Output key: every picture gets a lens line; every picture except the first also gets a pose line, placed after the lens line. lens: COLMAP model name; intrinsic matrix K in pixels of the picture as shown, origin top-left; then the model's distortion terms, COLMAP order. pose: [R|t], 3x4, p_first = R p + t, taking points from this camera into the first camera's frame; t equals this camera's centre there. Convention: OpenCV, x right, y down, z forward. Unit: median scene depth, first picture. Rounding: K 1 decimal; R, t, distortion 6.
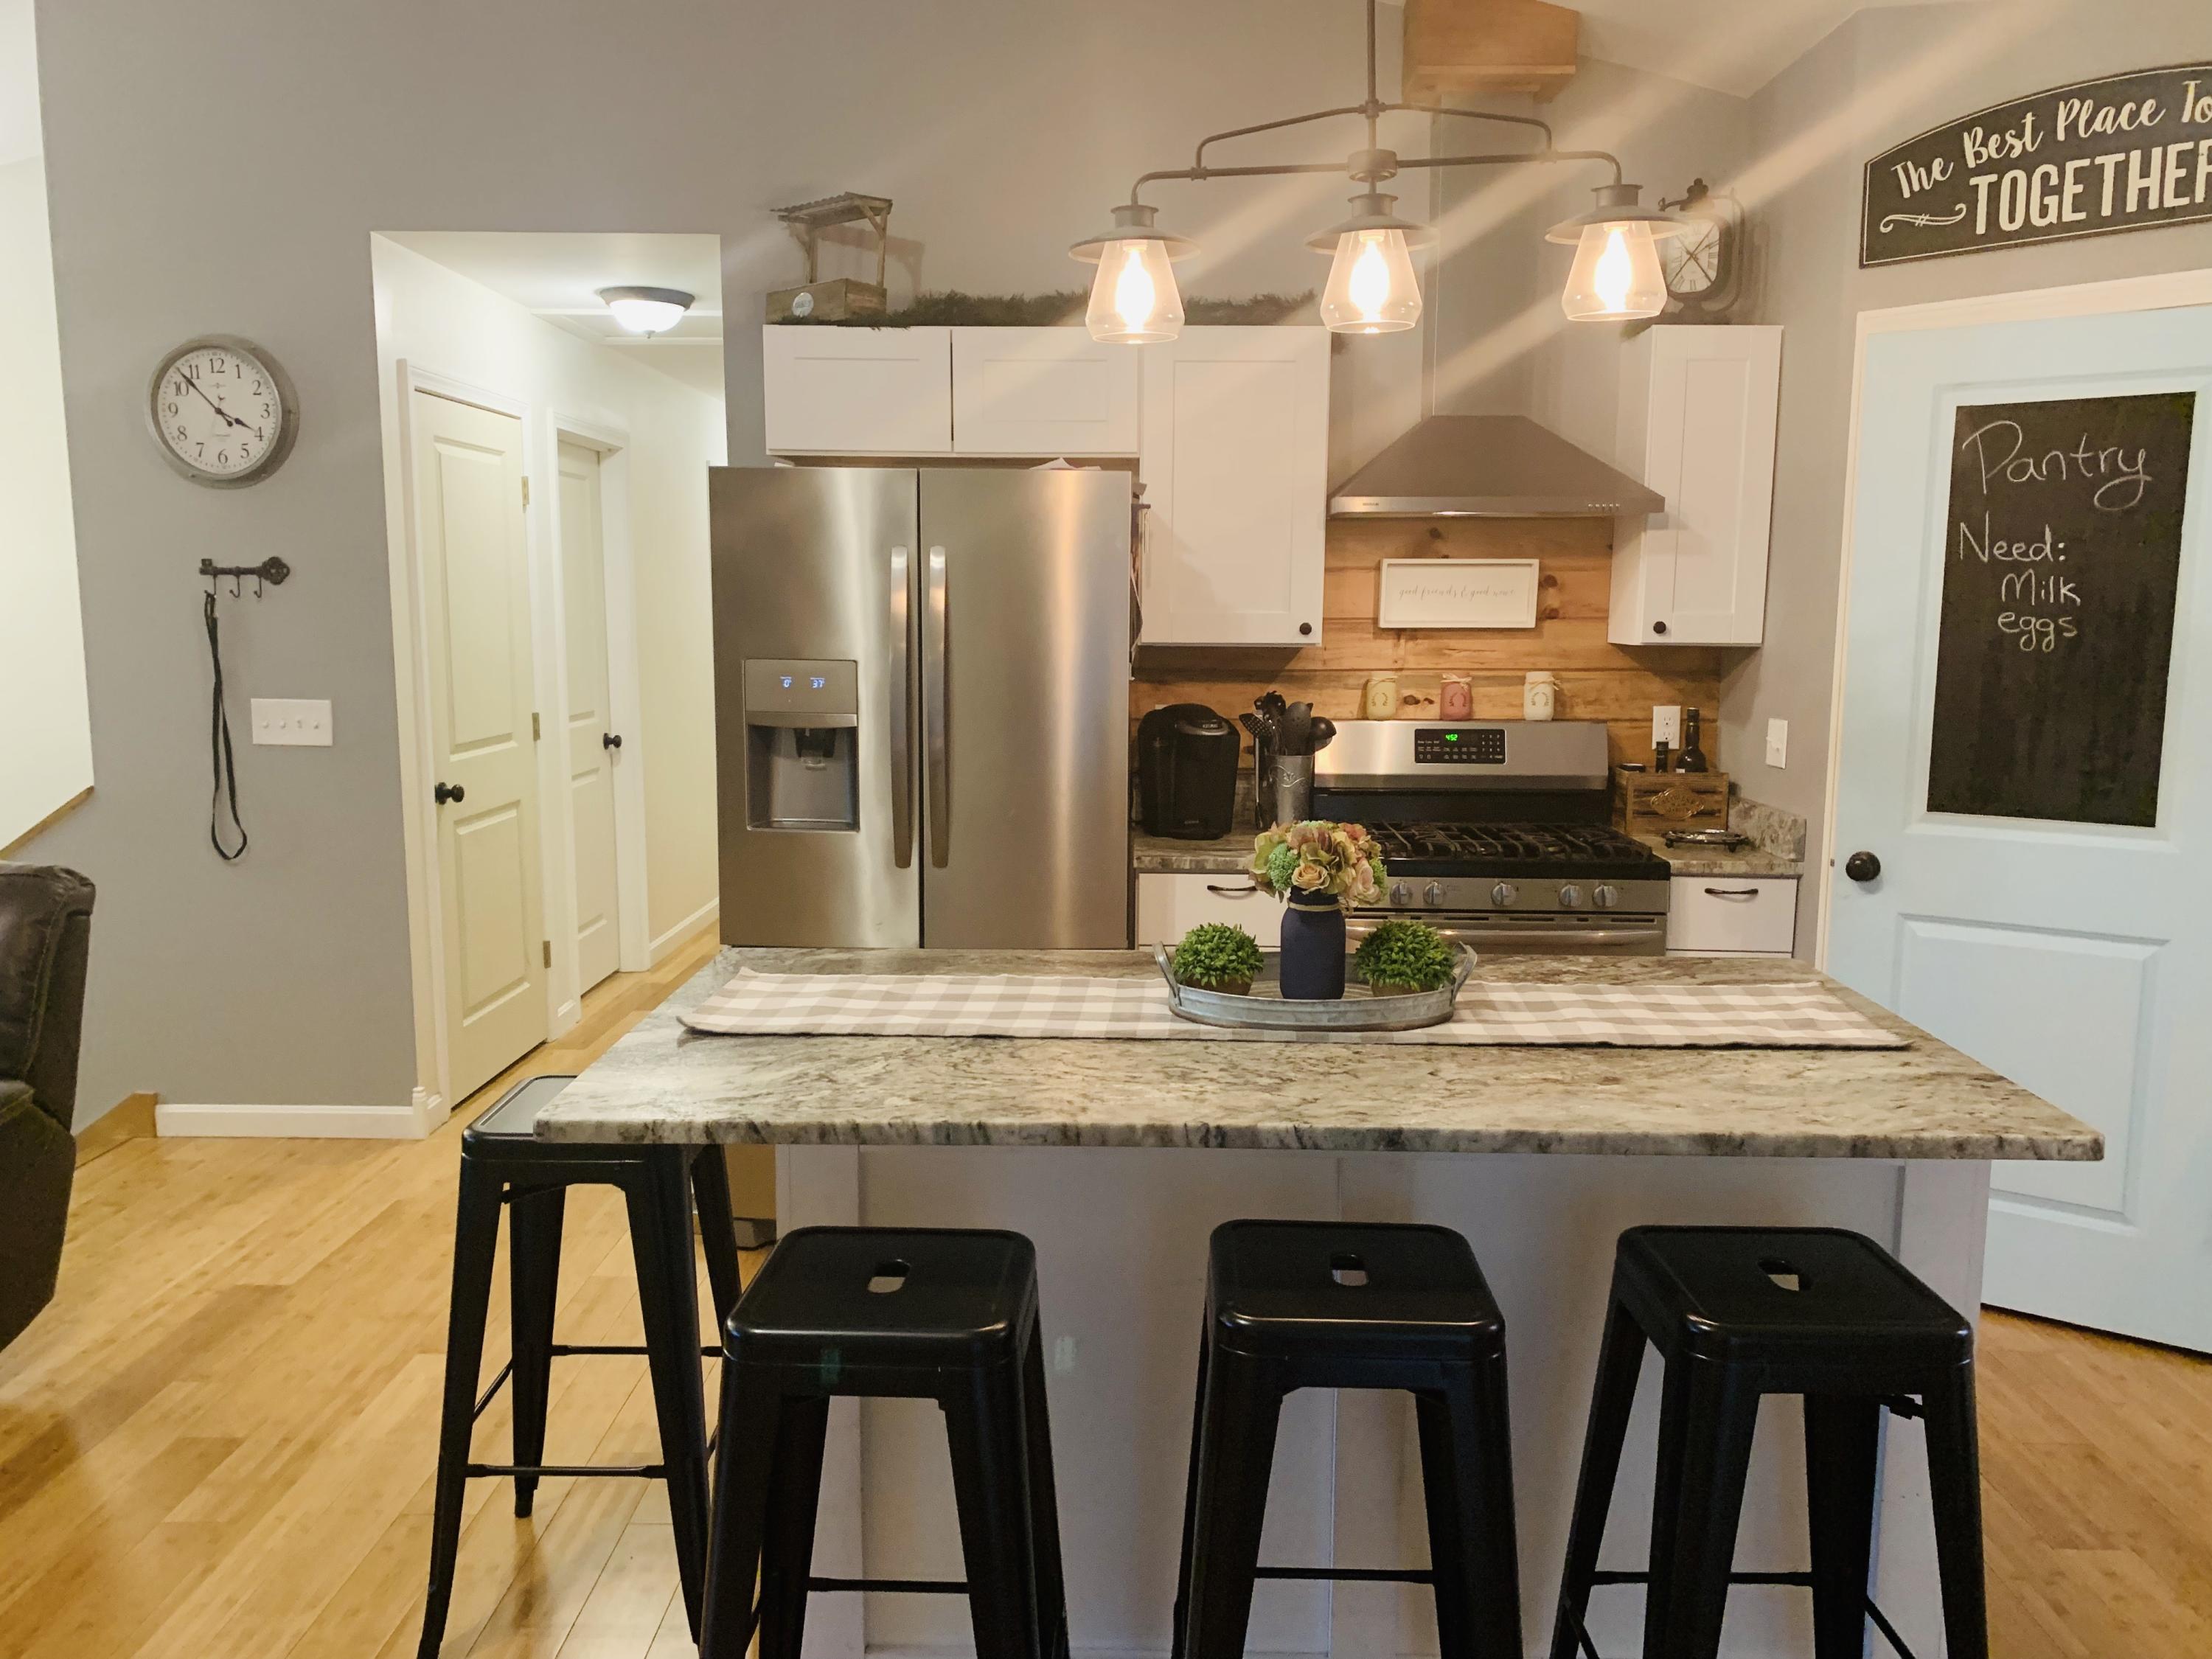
lens RADIAL K [[1683.5, 0, 1104.3], [0, 1683.5, 823.5], [0, 0, 1]] dist [0.050801, -0.074691]
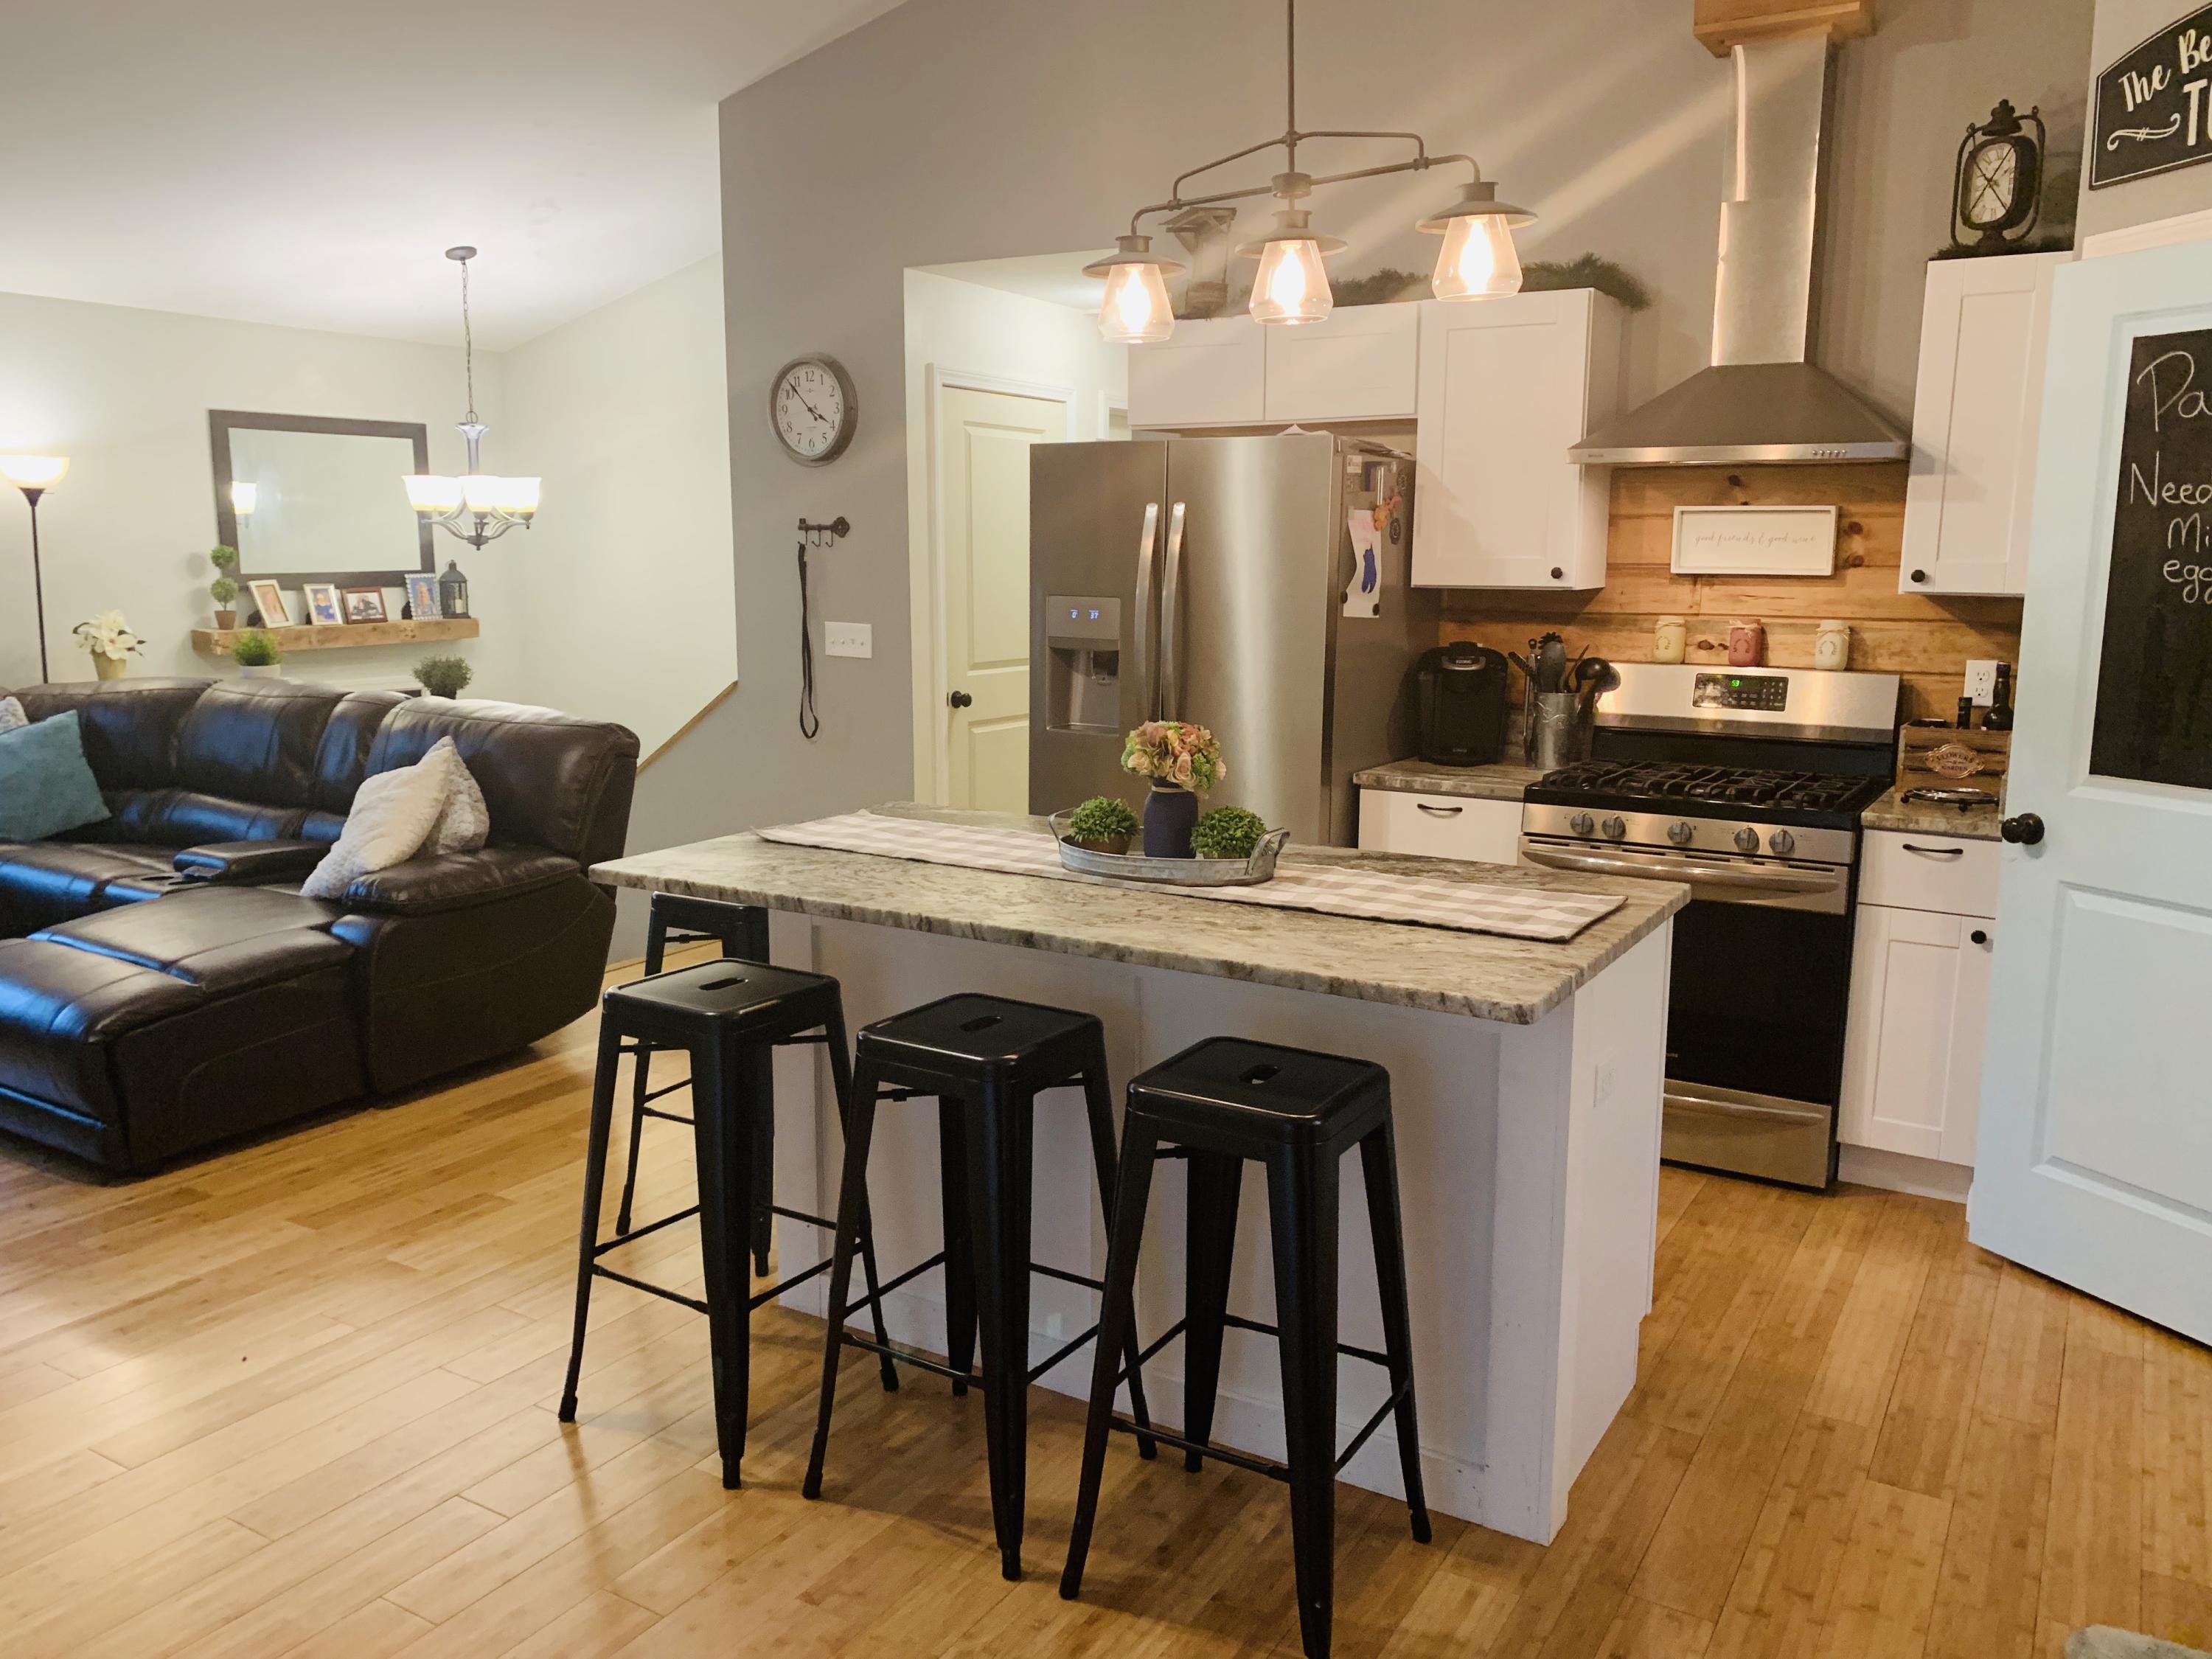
lens RADIAL K [[1691.2, 0, 1097.9], [0, 1691.2, 823.0], [0, 0, 1]] dist [0.050962, -0.068489]
pose [[0.862518, 0.081329, -0.499449, 0.504352], [-0.067288, 0.996668, 0.046094, 0.013894], [0.501533, -0.006150, 0.865116, -0.092320]]
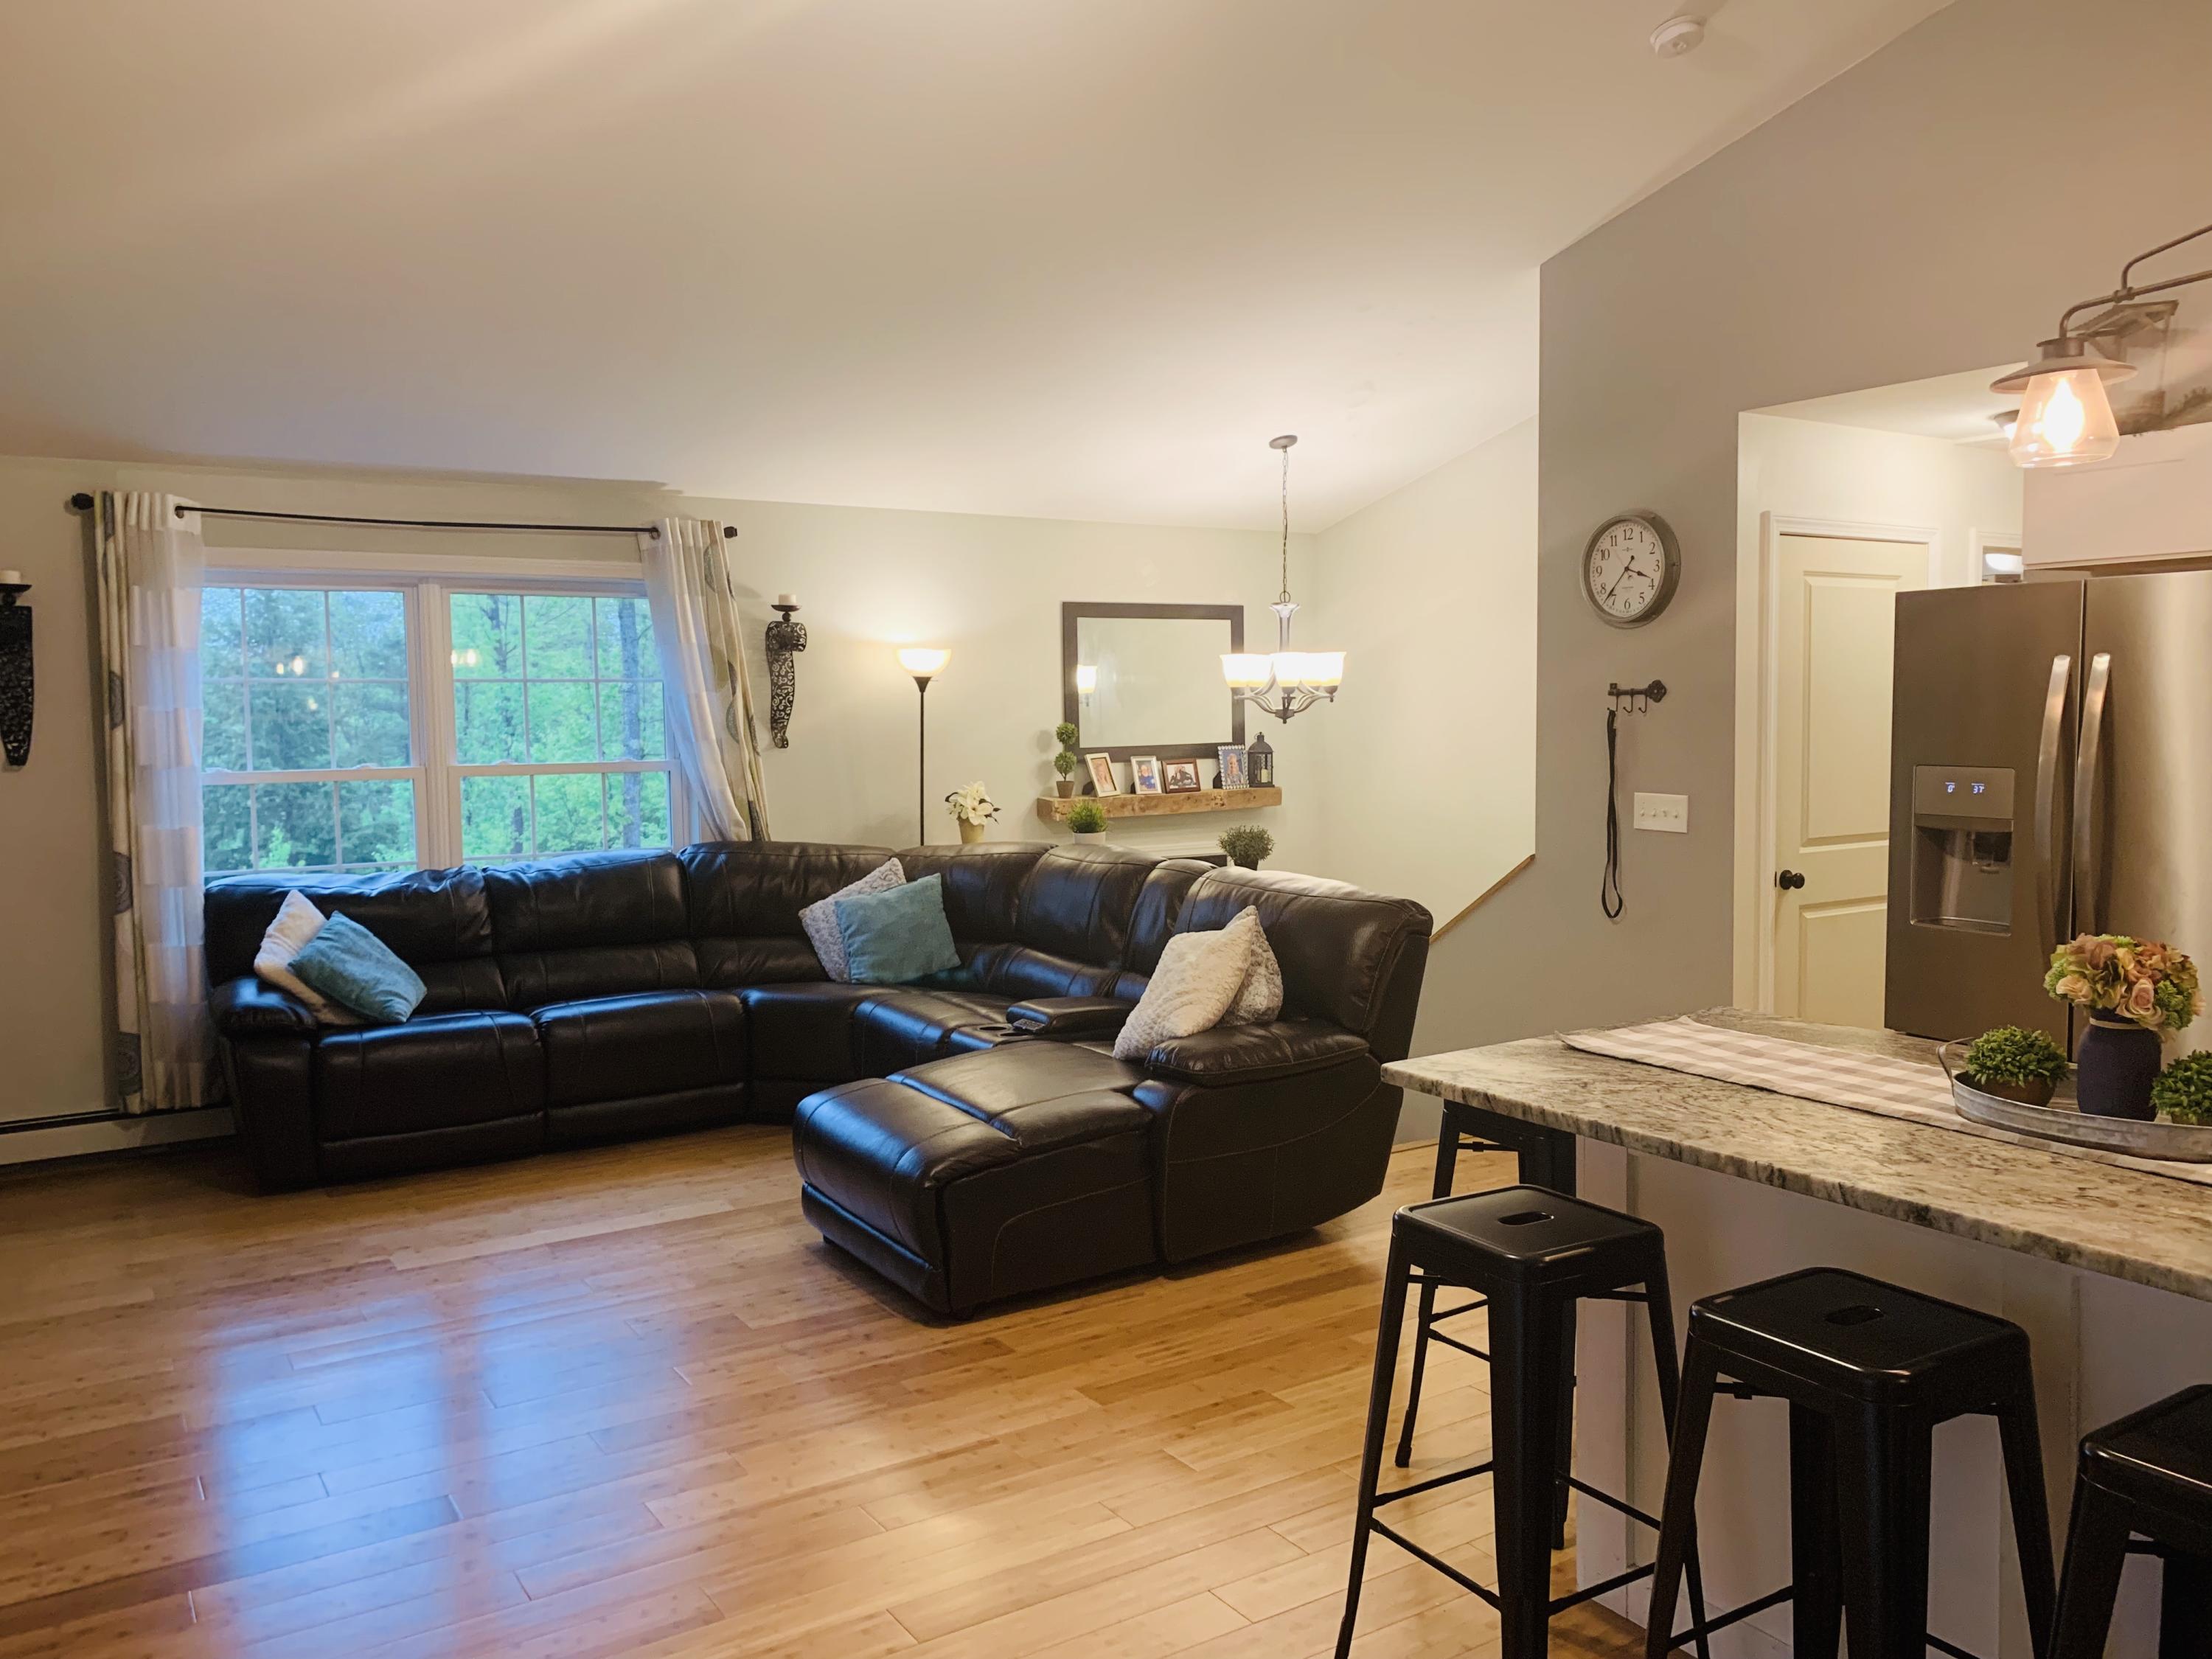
lens RADIAL K [[1691.1, 0, 1098.1], [0, 1691.1, 827.7], [0, 0, 1]] dist [0.093350, -0.133323]
pose [[0.552553, 0.045107, -0.832257, 0.438253], [-0.093004, 0.995635, -0.007786, -0.001293], [0.828273, 0.081705, 0.554336, -0.037820]]
